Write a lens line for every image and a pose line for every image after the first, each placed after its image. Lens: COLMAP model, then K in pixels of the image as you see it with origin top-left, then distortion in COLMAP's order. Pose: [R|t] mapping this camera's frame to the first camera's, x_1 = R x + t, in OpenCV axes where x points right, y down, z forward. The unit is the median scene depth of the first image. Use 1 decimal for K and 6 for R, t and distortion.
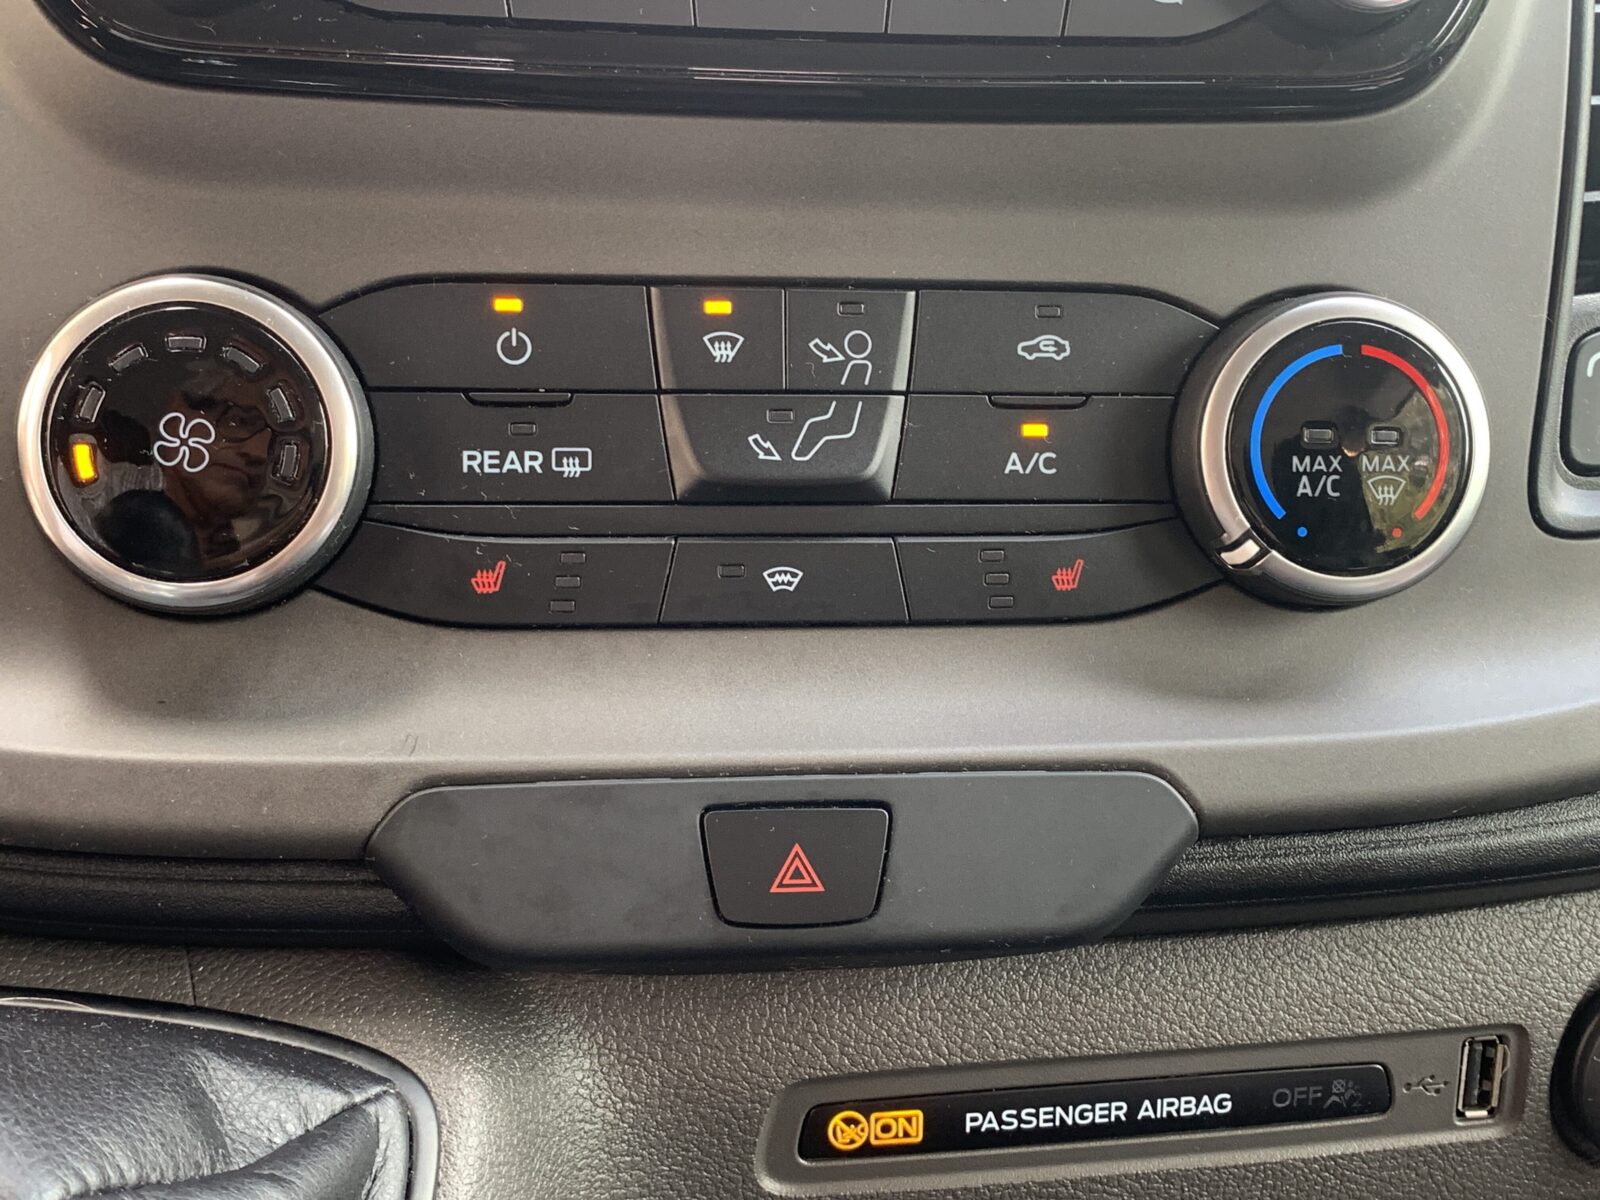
lens RADIAL K [[1911.9, 0, 845.0], [0, 1911.9, 598.9], [0, 0, 1]] dist [0.061031, -0.010333]
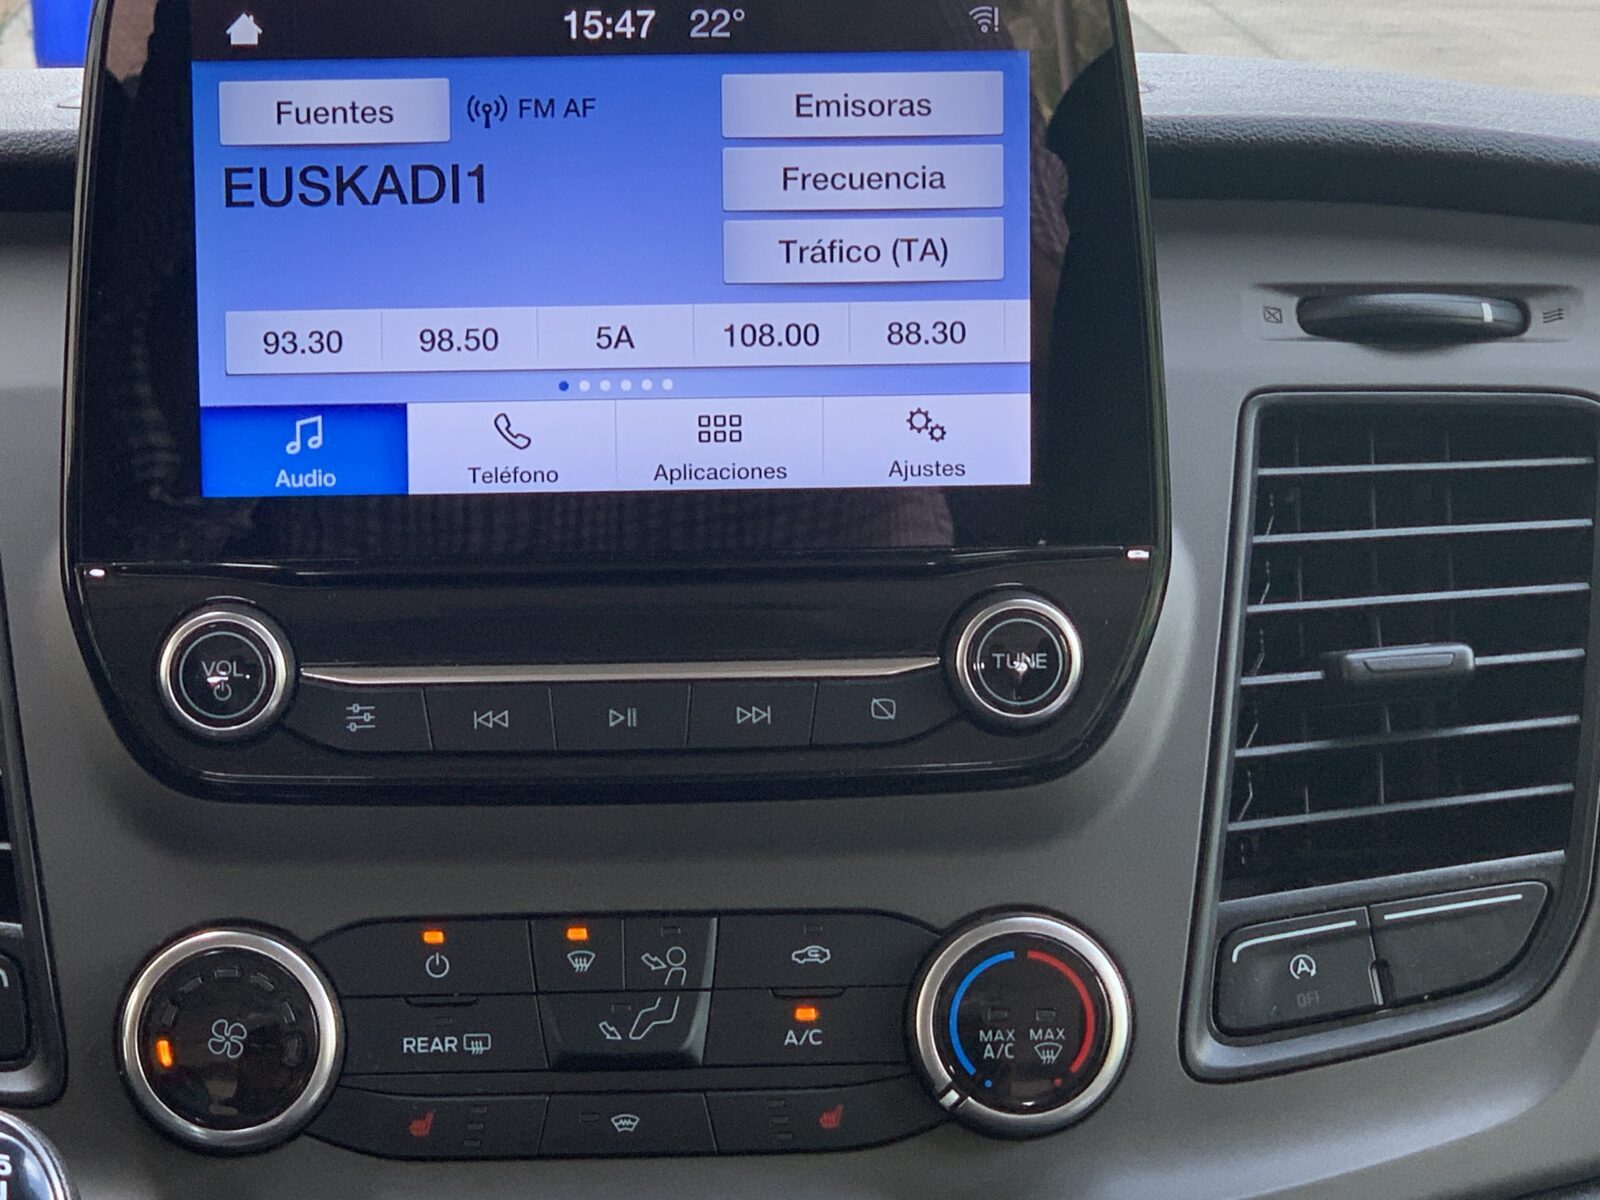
lens RADIAL K [[4983.5, 0, 800.0], [0, 4983.5, 600.0], [0, 0, 1]] dist [-0.385632, 9.596883]
pose [[0.994683, -0.026674, -0.099467, 0.473445], [0.014086, 0.992034, -0.125177, 0.067757], [0.102014, 0.123111, 0.987136, -2.671865]]
